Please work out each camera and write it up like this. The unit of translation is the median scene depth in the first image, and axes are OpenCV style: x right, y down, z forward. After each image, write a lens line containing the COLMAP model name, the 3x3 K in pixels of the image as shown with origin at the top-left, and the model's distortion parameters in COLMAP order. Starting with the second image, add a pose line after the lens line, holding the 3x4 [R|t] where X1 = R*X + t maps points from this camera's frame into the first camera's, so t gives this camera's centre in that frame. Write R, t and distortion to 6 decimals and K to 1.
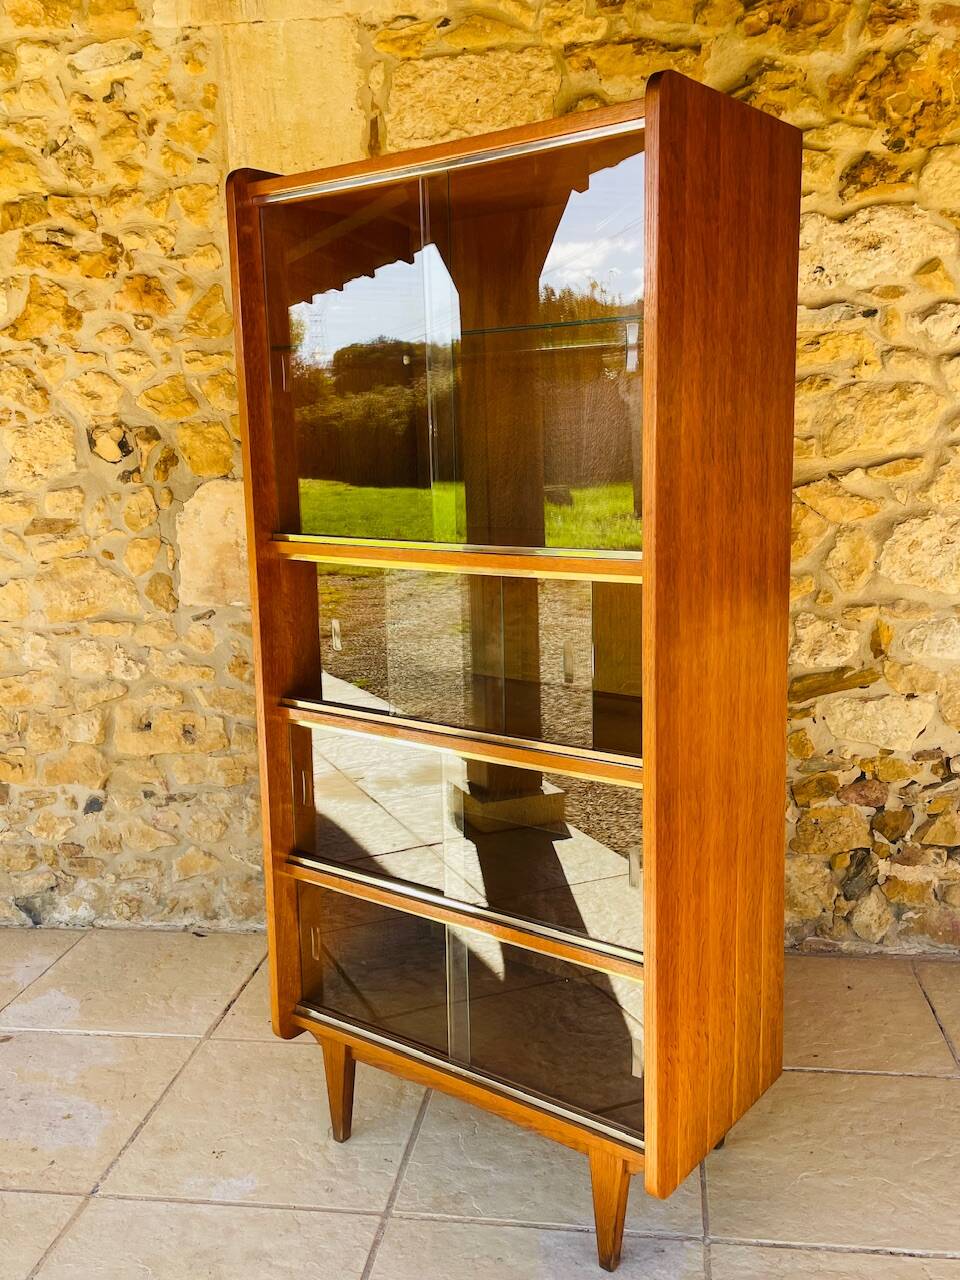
lens RADIAL K [[1165.1, 0, 480.2], [0, 1165.1, 632.2], [0, 0, 1]] dist [0.073173, -0.114196]
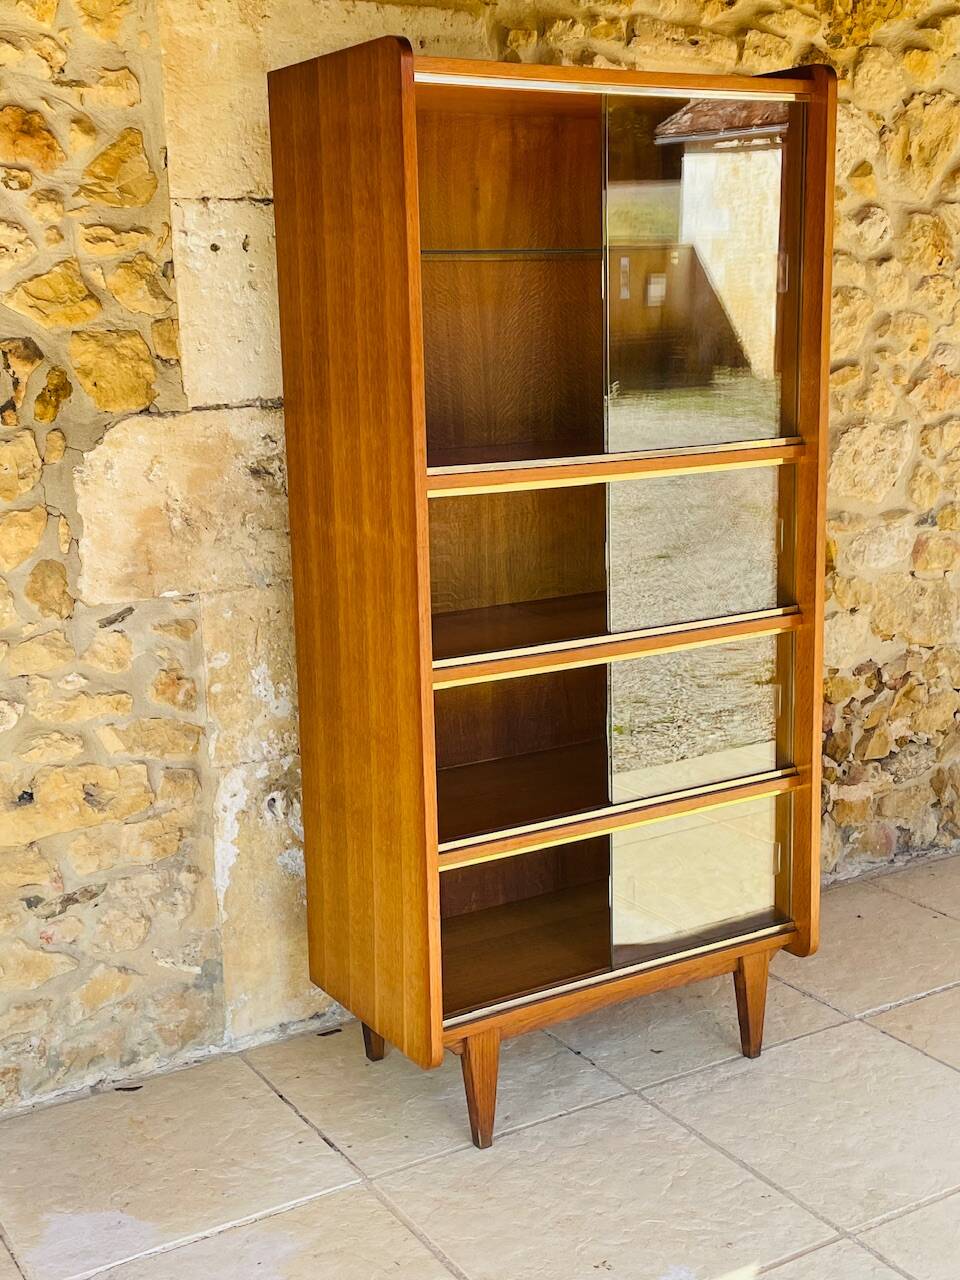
lens RADIAL K [[1618.3, 0, 486.4], [0, 1618.3, 633.5], [0, 0, 1]] dist [0.078626, -0.150075]
pose [[0.769045, -0.122026, 0.627439, -0.694143], [0.114269, 0.992042, 0.052876, -0.031742], [-0.628898, 0.031033, 0.776868, 0.142108]]
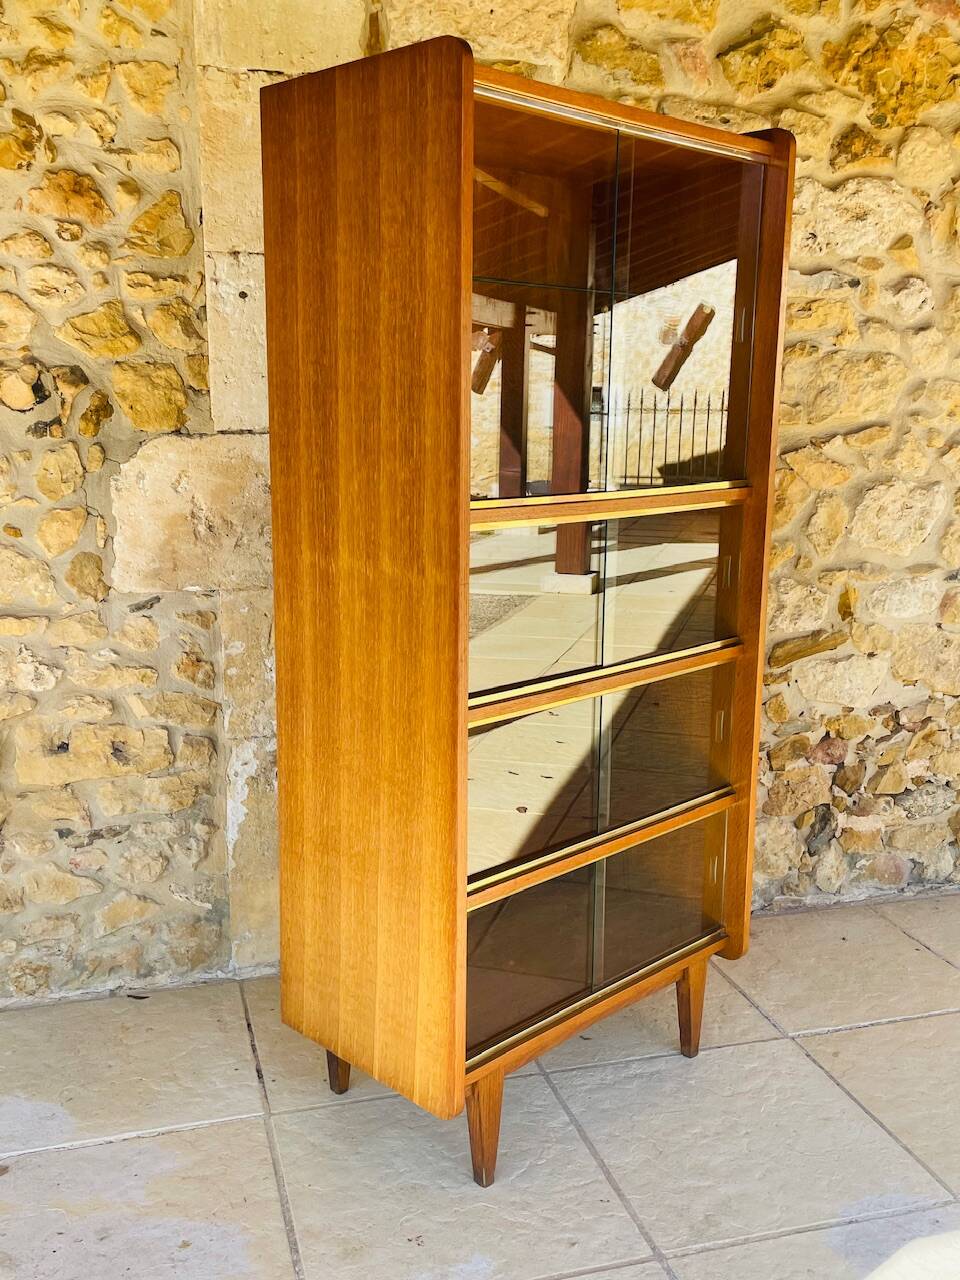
lens RADIAL K [[1226.6, 0, 464.0], [0, 1226.6, 644.9], [0, 0, 1]] dist [0.072275, -0.111174]
pose [[0.910959, -0.051307, 0.409294, -0.403769], [0.040898, 0.998580, 0.034152, -0.006774], [-0.410465, -0.014372, 0.911763, 0.140169]]
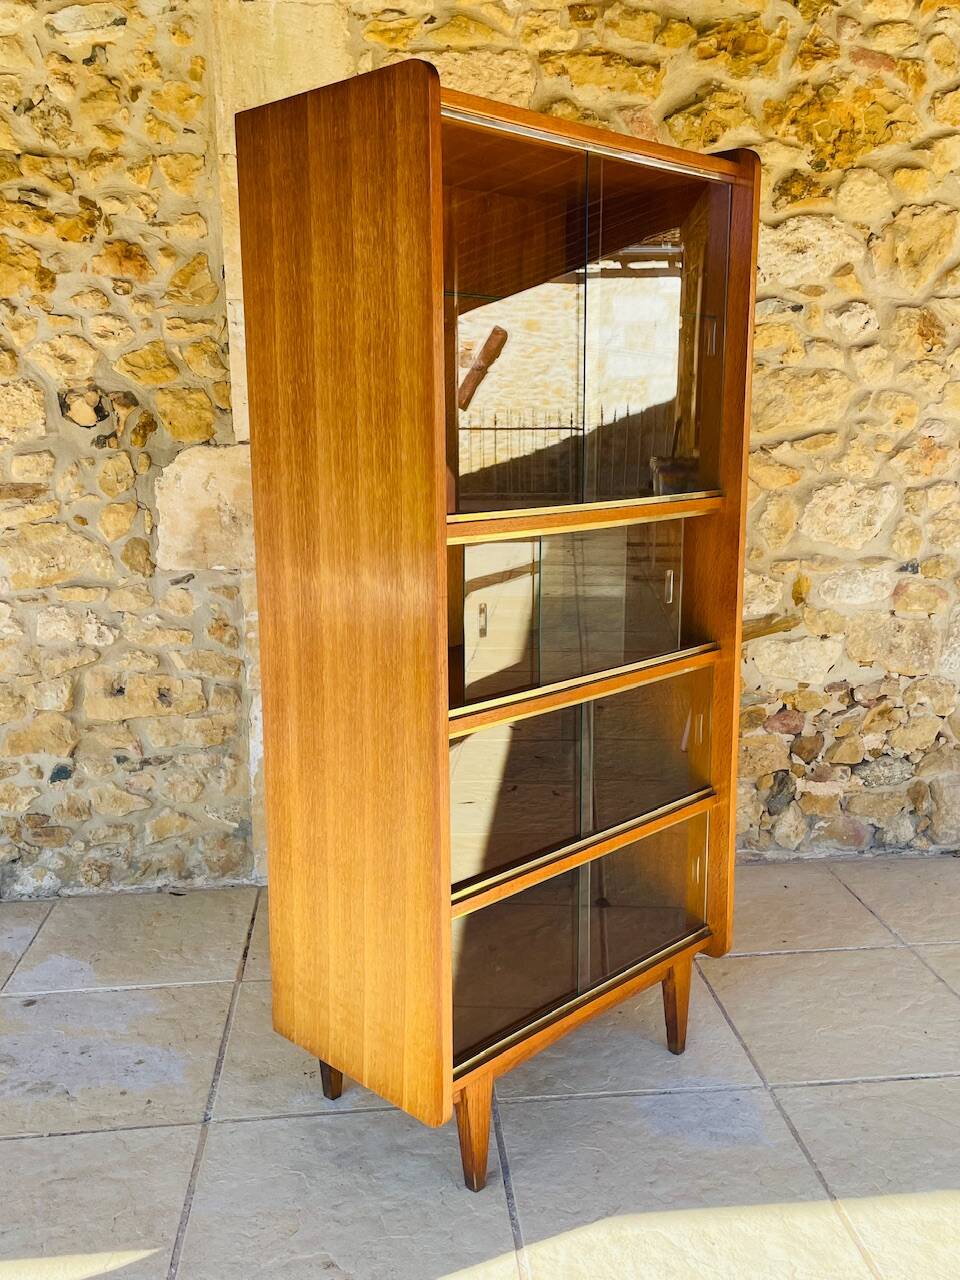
lens RADIAL K [[1165.1, 0, 480.2], [0, 1165.1, 632.2], [0, 0, 1]] dist [0.073173, -0.114196]
pose [[0.970211, -0.025973, 0.240867, -0.242735], [0.022934, 0.999618, 0.015411, 0.022826], [-0.241175, -0.009427, 0.970436, -0.053167]]
